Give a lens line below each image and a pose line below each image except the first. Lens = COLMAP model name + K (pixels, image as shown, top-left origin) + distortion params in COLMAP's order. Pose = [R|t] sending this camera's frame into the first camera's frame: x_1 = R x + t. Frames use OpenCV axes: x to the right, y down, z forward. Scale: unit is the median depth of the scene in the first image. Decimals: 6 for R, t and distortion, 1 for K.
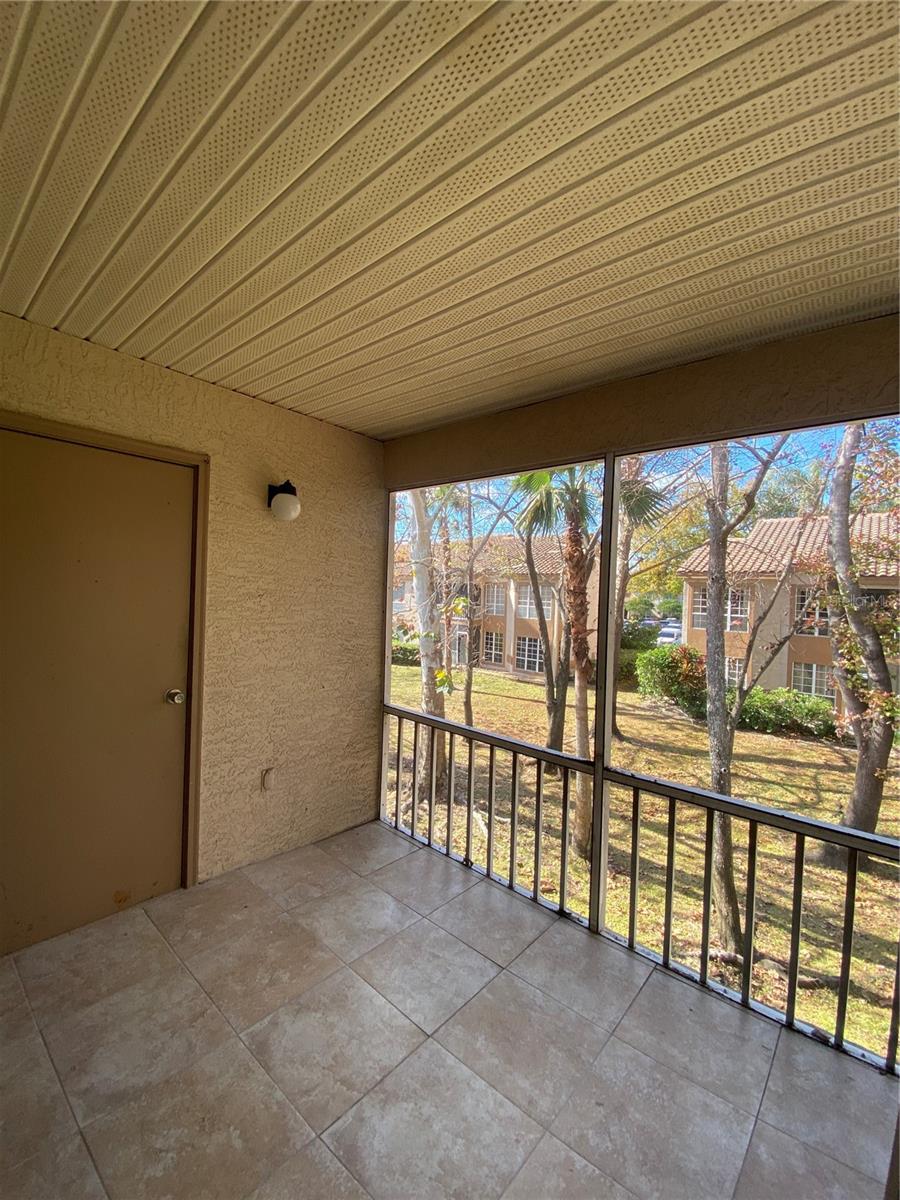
lens RADIAL K [[505.9, 0, 450.0], [0, 505.9, 600.0], [0, 0, 1]] dist [-0.001978, -0.000510]
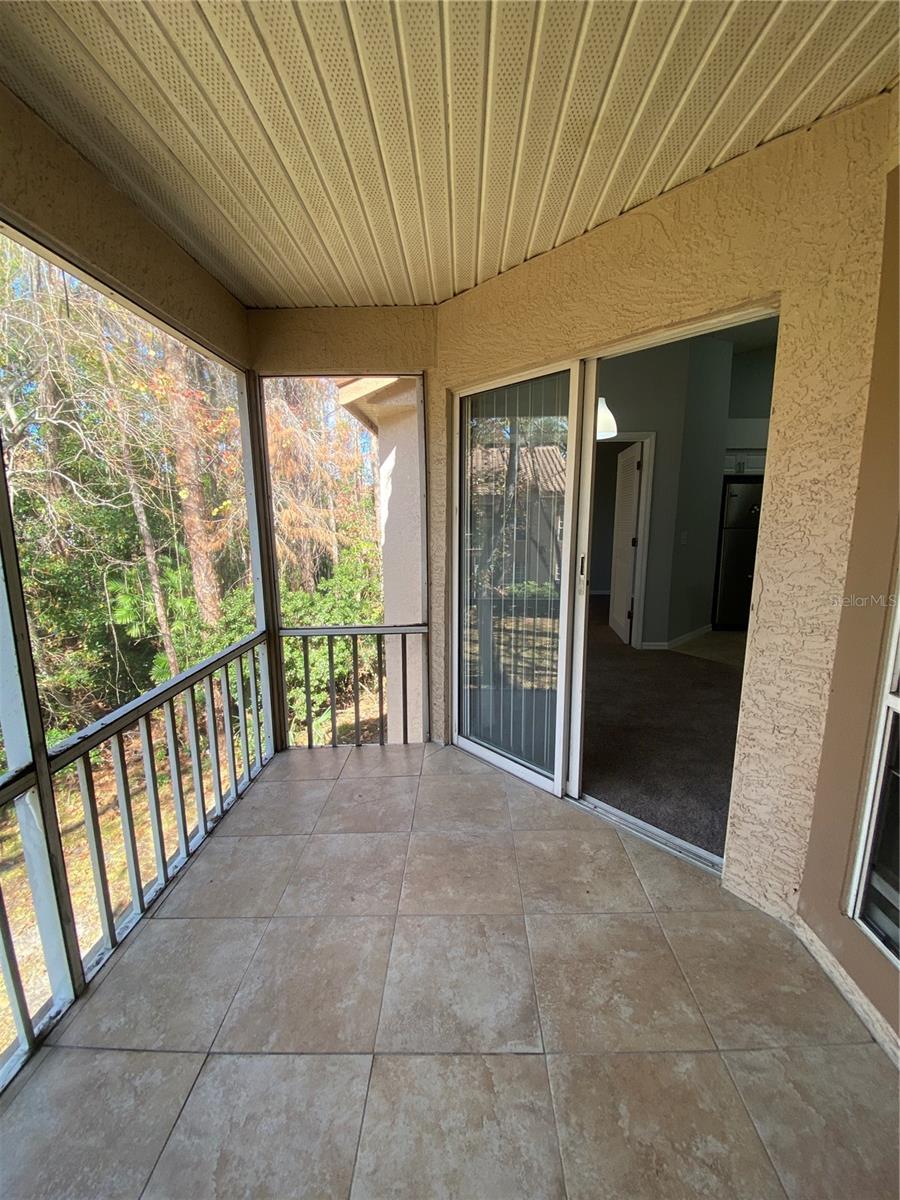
lens RADIAL K [[505.9, 0, 450.0], [0, 505.9, 600.0], [0, 0, 1]] dist [-0.001978, -0.000510]
pose [[-0.634657, -0.161571, 0.755715, -0.647396], [0.005418, 0.976945, 0.213421, 0.019051], [-0.772775, 0.139544, -0.619150, 1.423083]]
